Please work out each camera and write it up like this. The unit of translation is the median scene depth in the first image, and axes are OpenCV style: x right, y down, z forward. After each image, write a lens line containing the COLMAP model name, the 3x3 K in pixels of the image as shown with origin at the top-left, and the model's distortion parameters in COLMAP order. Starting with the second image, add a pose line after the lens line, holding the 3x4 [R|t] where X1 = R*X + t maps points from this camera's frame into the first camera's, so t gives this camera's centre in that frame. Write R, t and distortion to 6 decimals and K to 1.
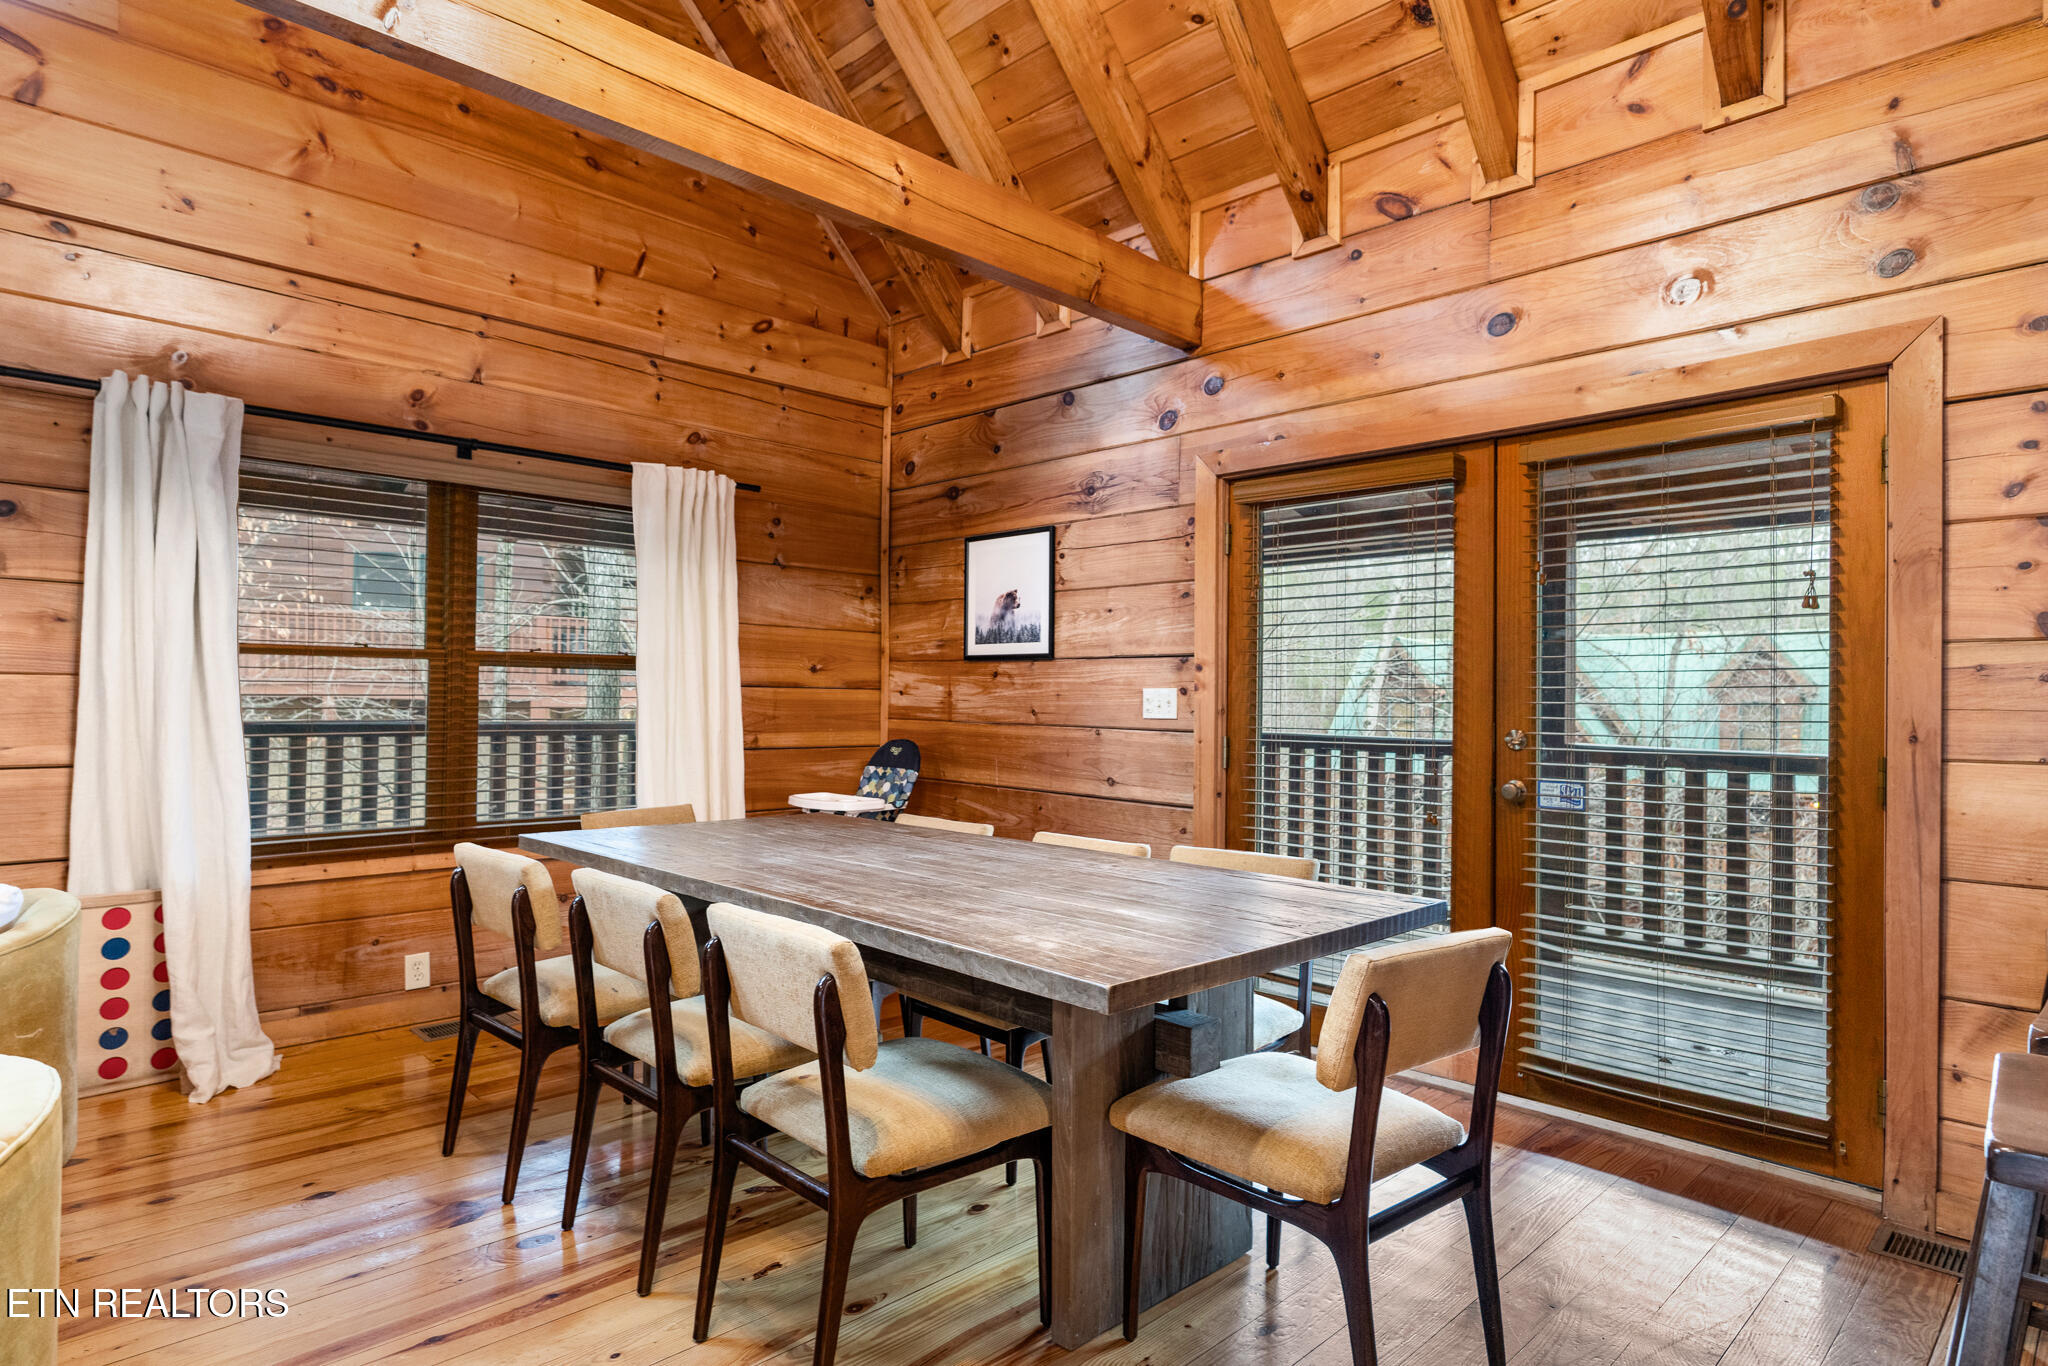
lens RADIAL K [[1114.3, 0, 1023.9], [0, 1114.3, 697.4], [0, 0, 1]] dist [0.002133, 0.002044]
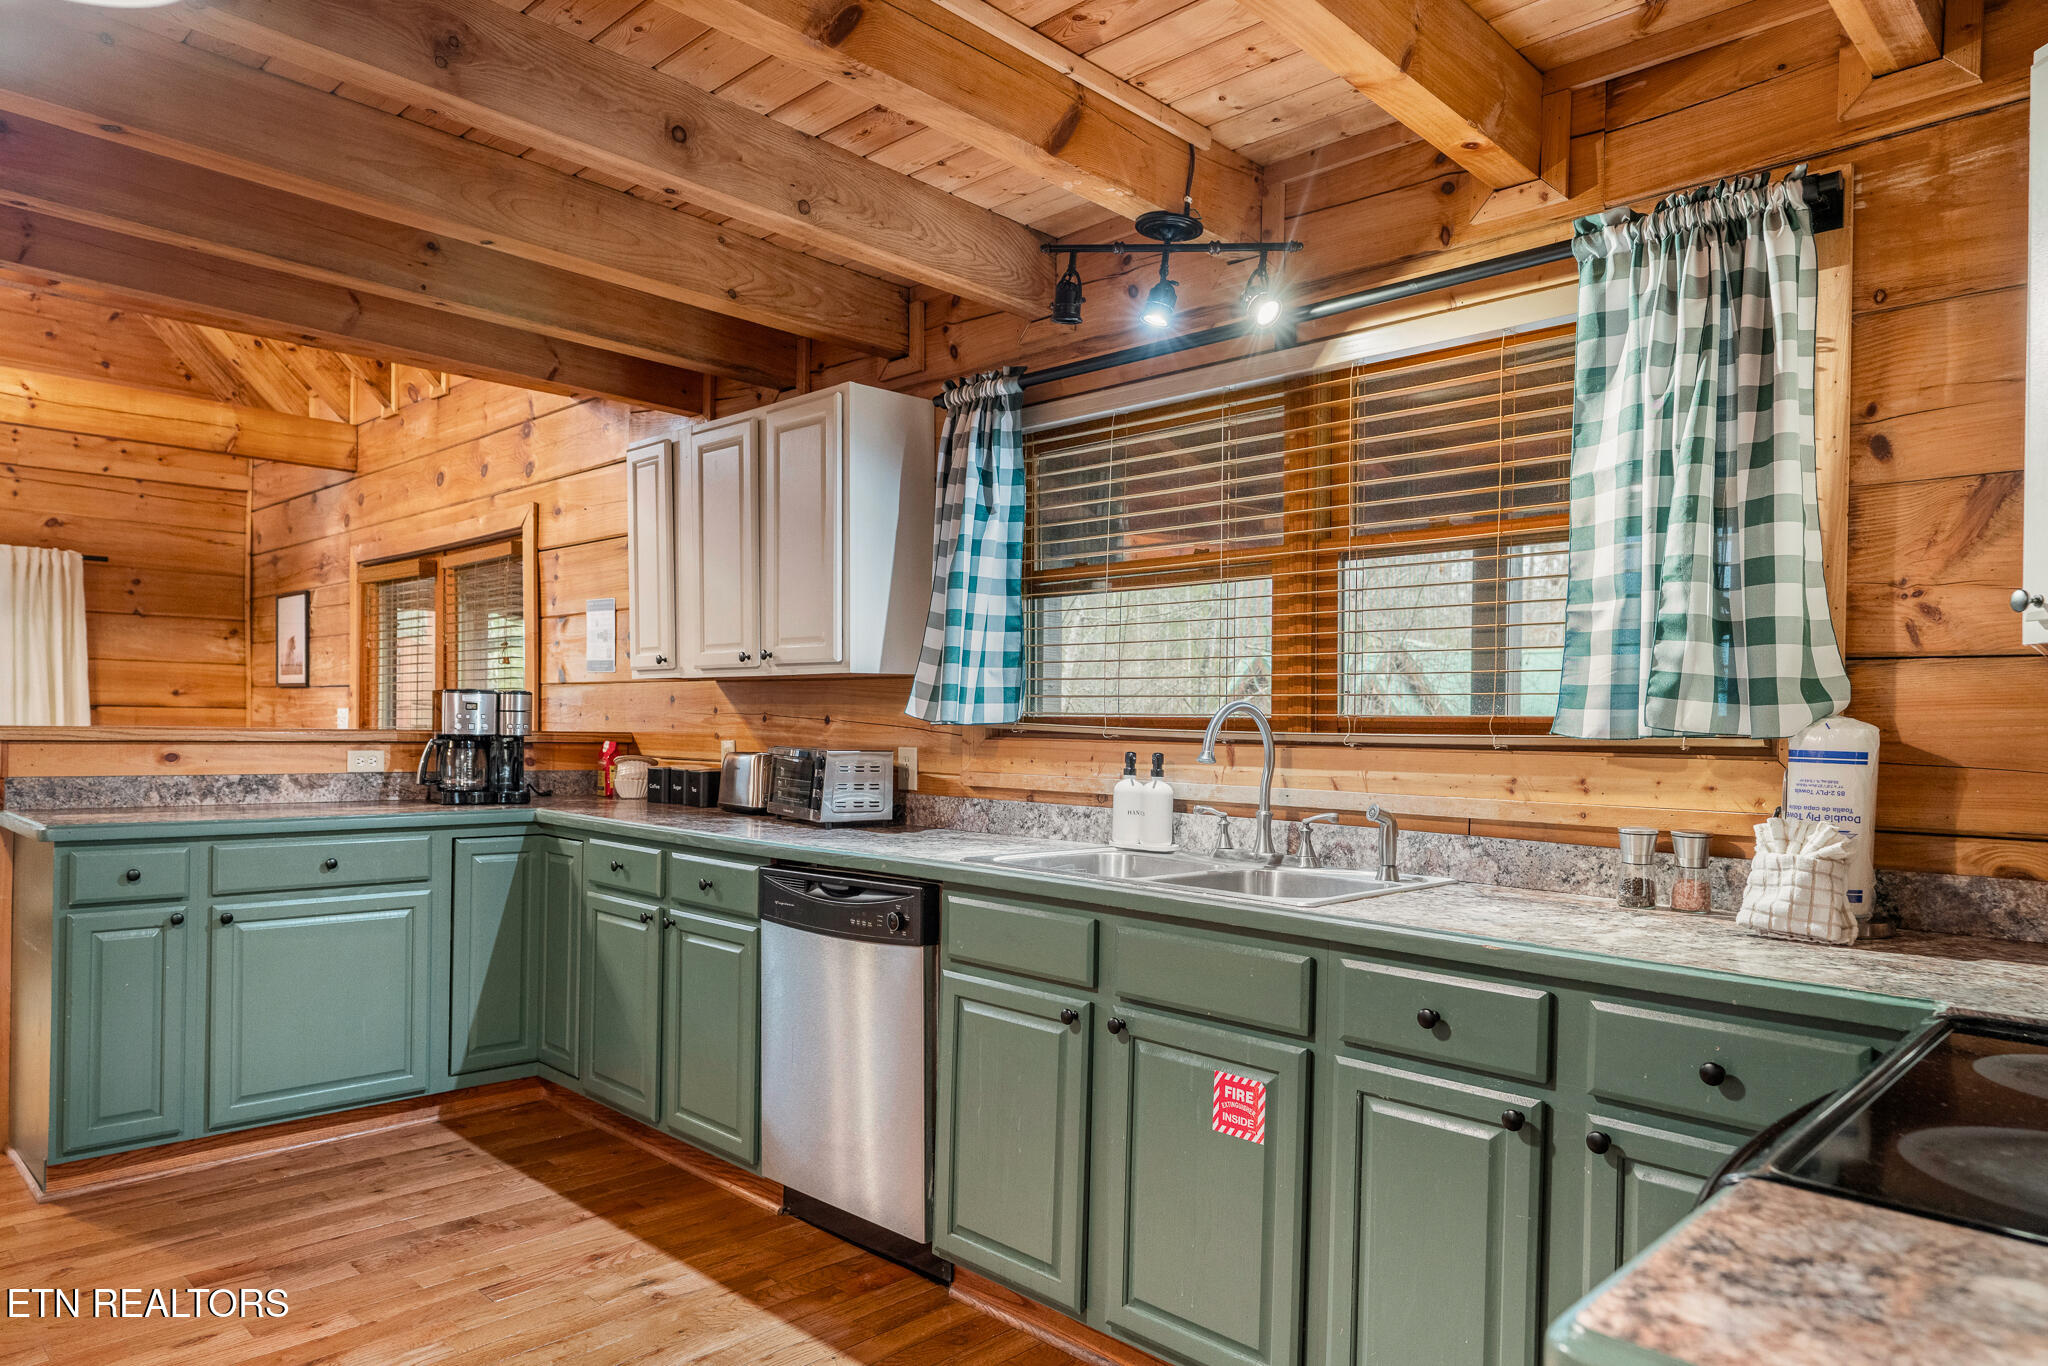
lens RADIAL K [[1282.1, 0, 1007.7], [0, 1282.1, 736.2], [0, 0, 1]] dist [0.002565, -0.000074]
pose [[0.999718, 0.000836, 0.023720, 0.797875], [-0.001214, 0.999873, 0.015920, -0.000054], [-0.023704, -0.015944, 0.999592, -0.565853]]
